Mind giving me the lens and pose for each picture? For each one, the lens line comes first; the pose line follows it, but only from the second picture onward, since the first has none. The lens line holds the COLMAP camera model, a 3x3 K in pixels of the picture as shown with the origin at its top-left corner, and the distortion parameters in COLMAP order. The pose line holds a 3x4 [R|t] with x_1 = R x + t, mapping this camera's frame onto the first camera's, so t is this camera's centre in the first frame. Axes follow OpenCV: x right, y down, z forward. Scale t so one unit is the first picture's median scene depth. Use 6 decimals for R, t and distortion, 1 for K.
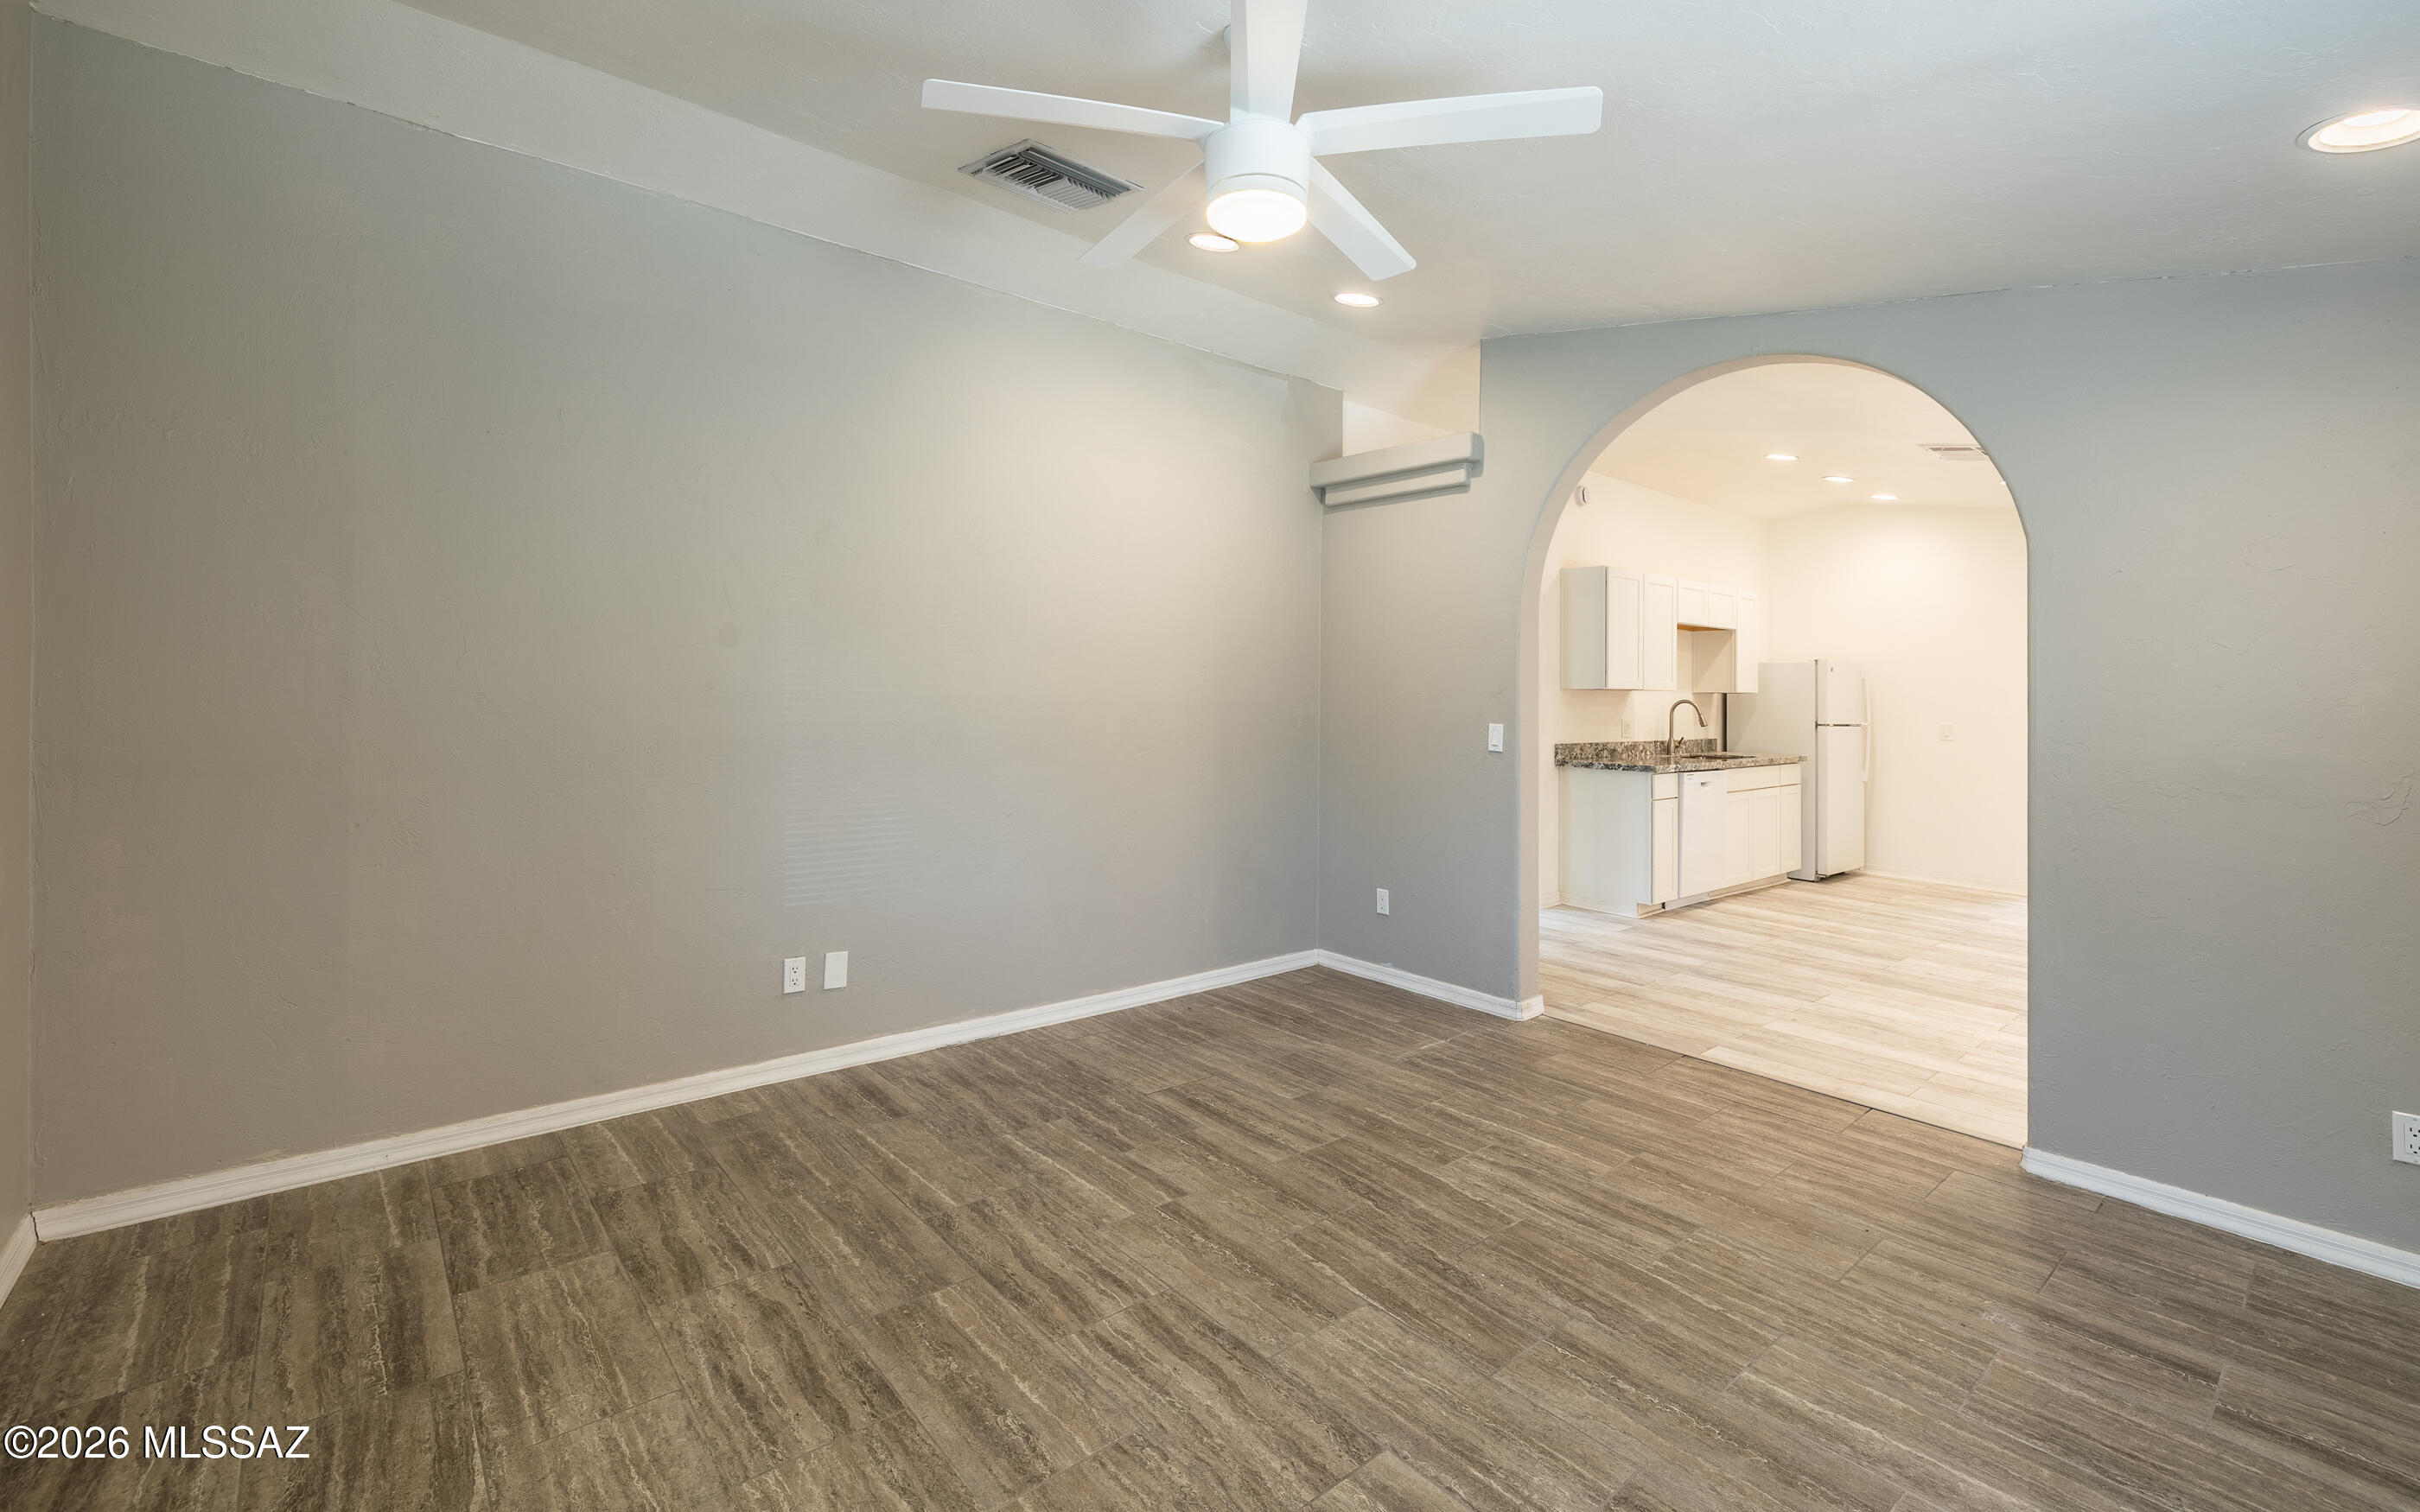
lens RADIAL K [[1032.7, 0, 1210.7], [0, 1032.7, 677.5], [0, 0, 1]] dist [-0.000962, -0.000328]
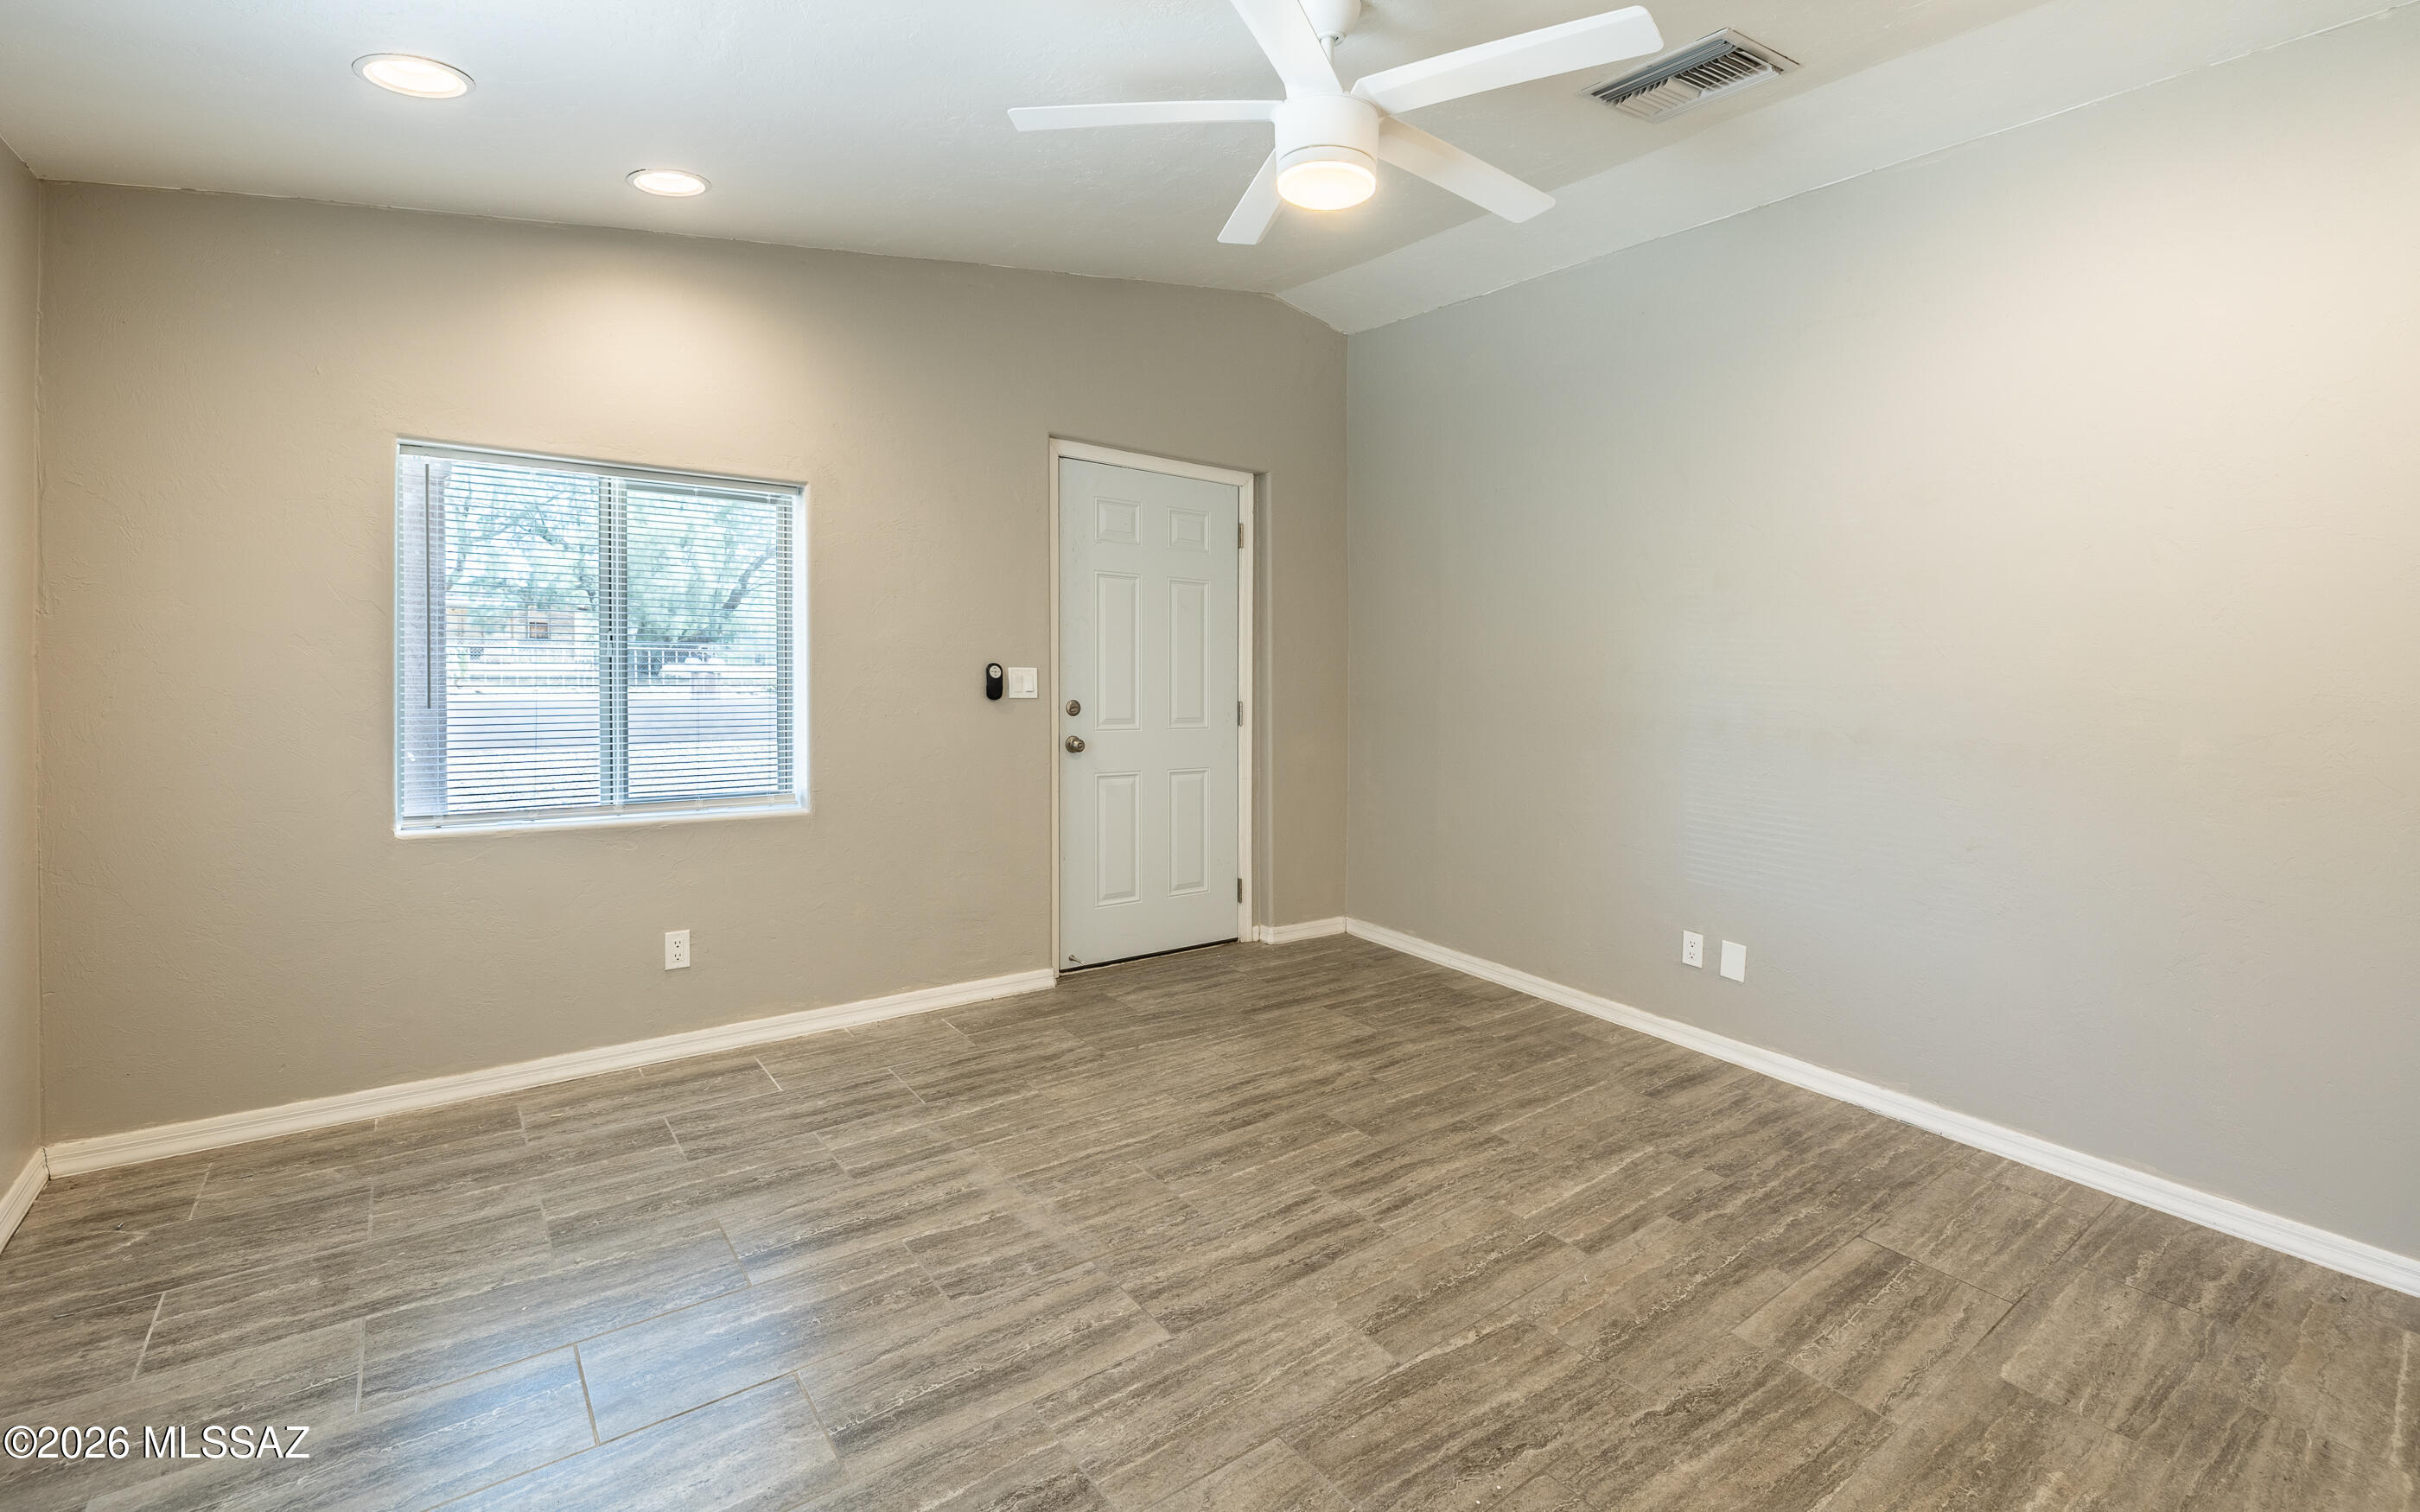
lens RADIAL K [[1042.0, 0, 1210.0], [0, 1042.0, 756.0], [0, 0, 1]] dist [0.000598, 0.000111]
pose [[-0.051481, 0.078706, -0.995568, 0.719075], [-0.023354, 0.996522, 0.079989, 0.027938], [0.998401, 0.027368, -0.049463, 0.636728]]
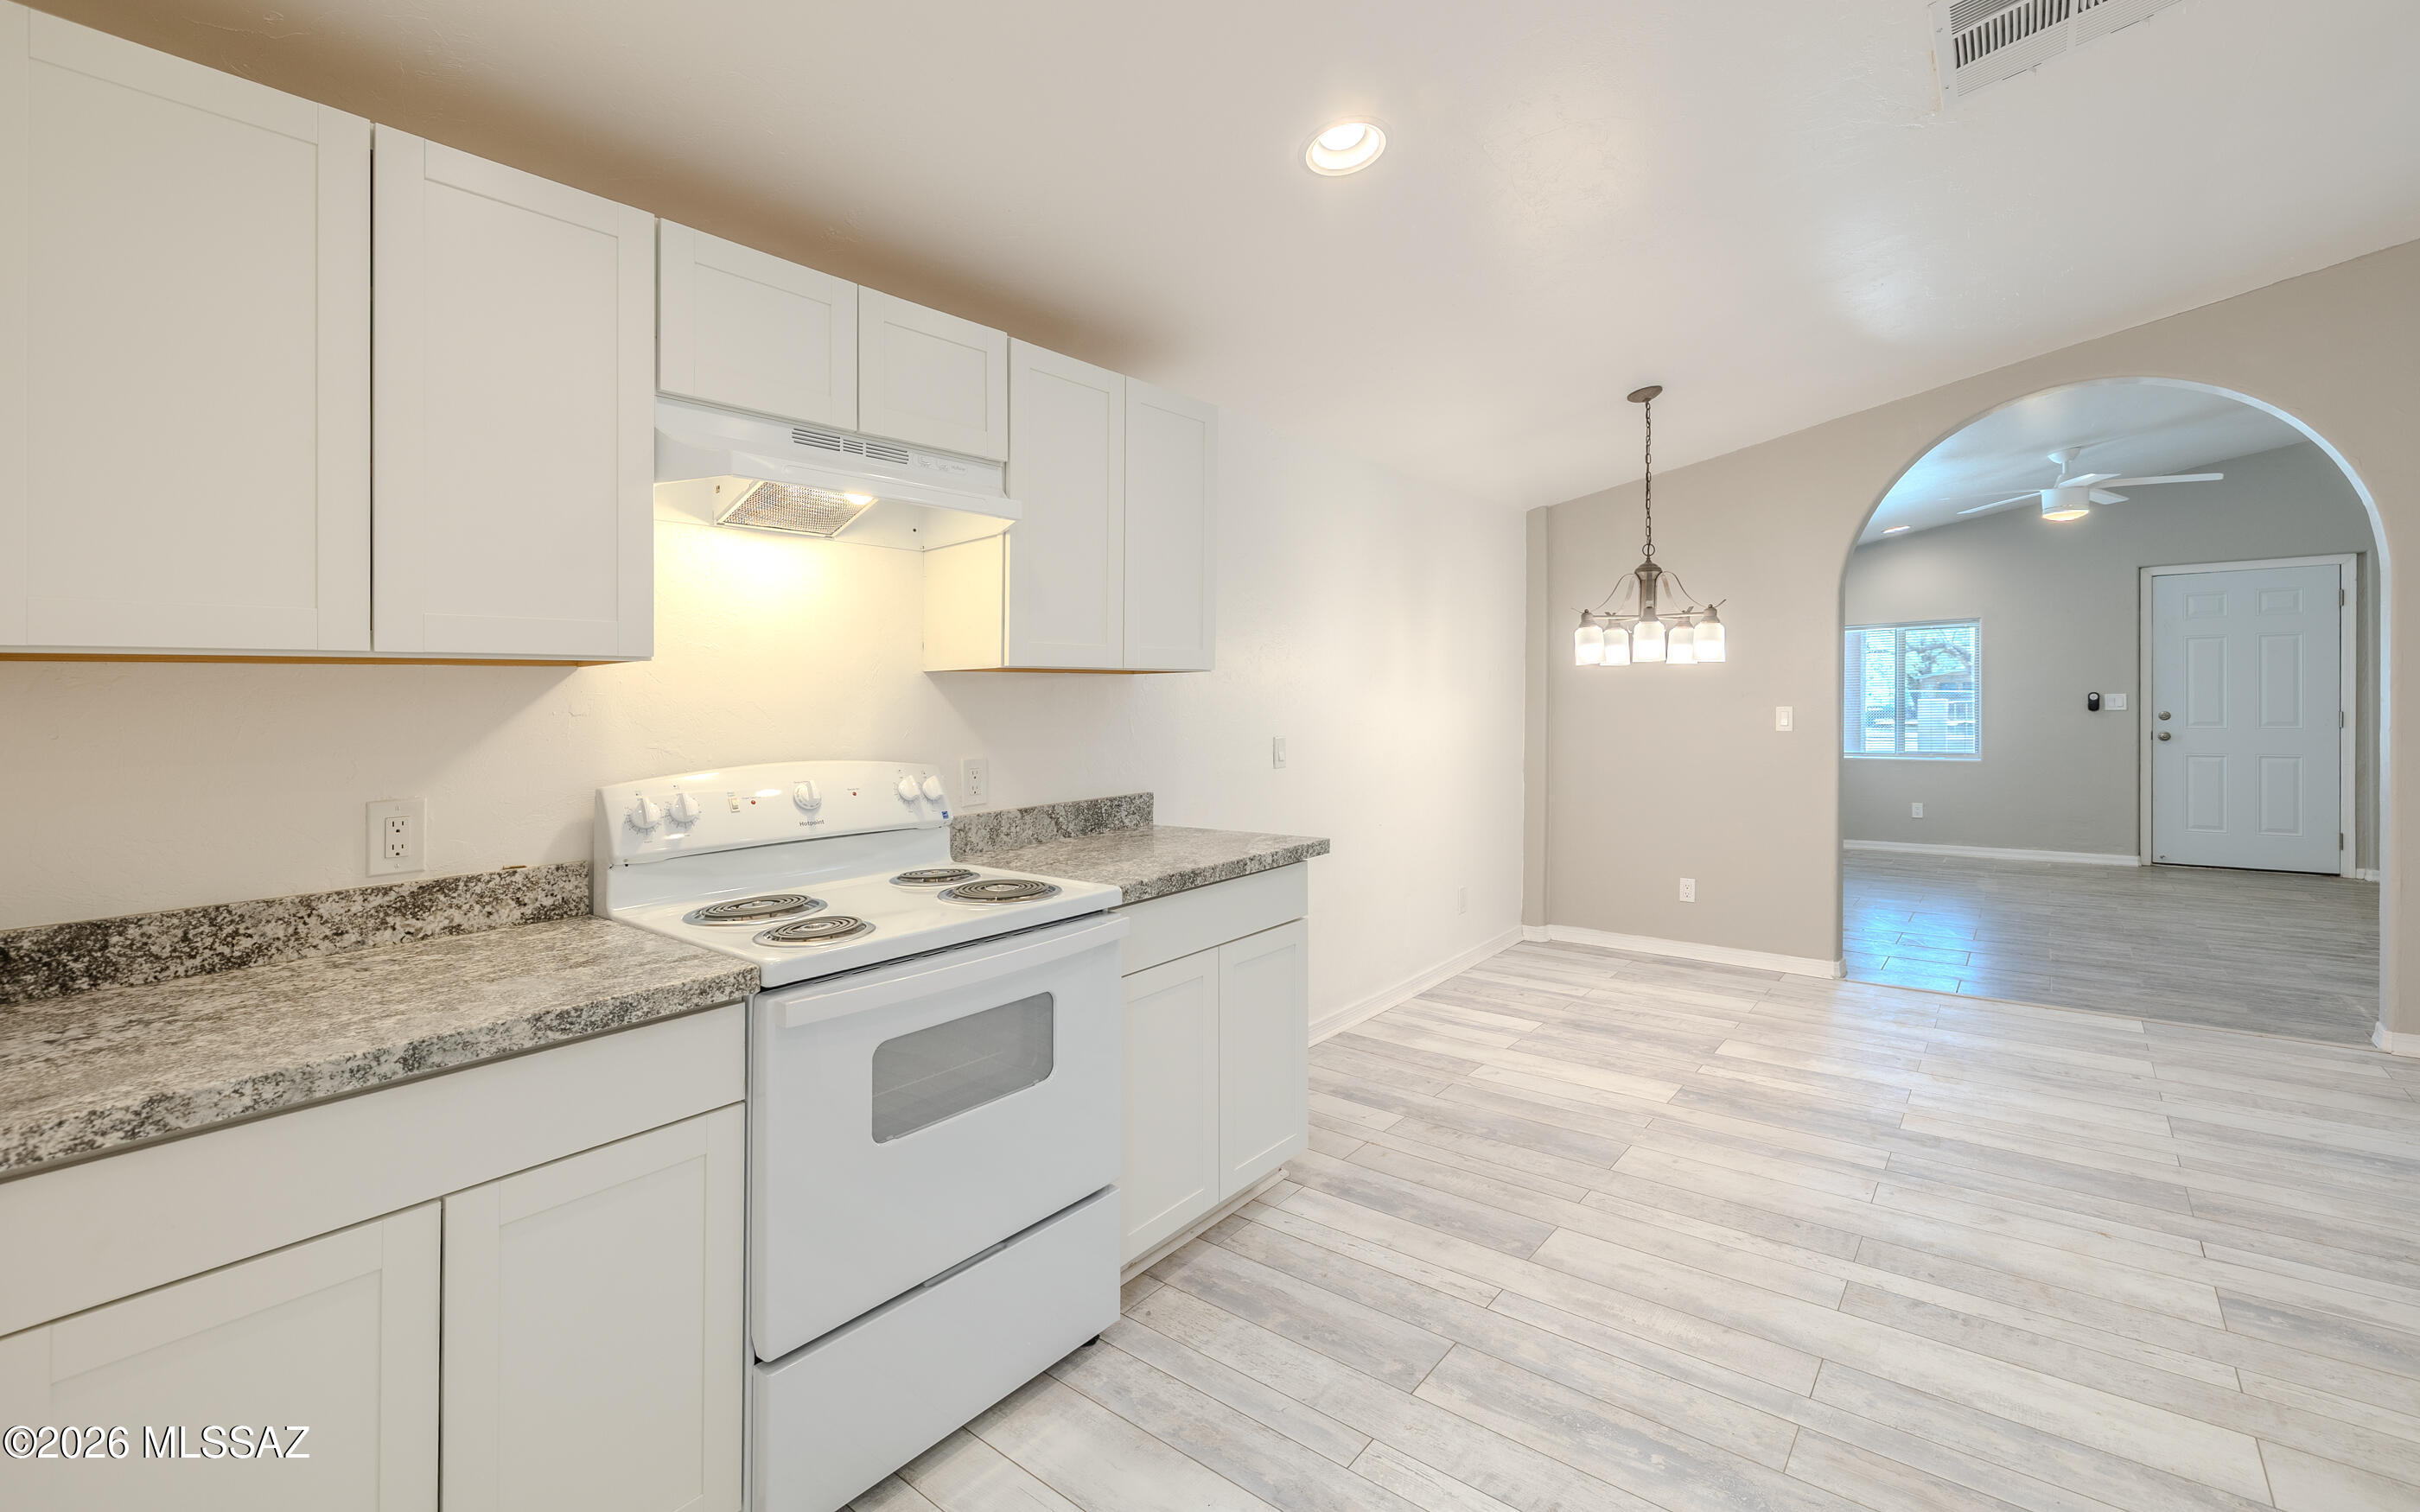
lens RADIAL K [[1032.7, 0, 1210.7], [0, 1032.7, 677.5], [0, 0, 1]] dist [-0.000962, -0.000328]
pose [[-0.982605, -0.004292, -0.185658, 1.968691], [0.002765, 0.999284, -0.037734, 0.074155], [0.185687, -0.037591, -0.981890, 2.315423]]
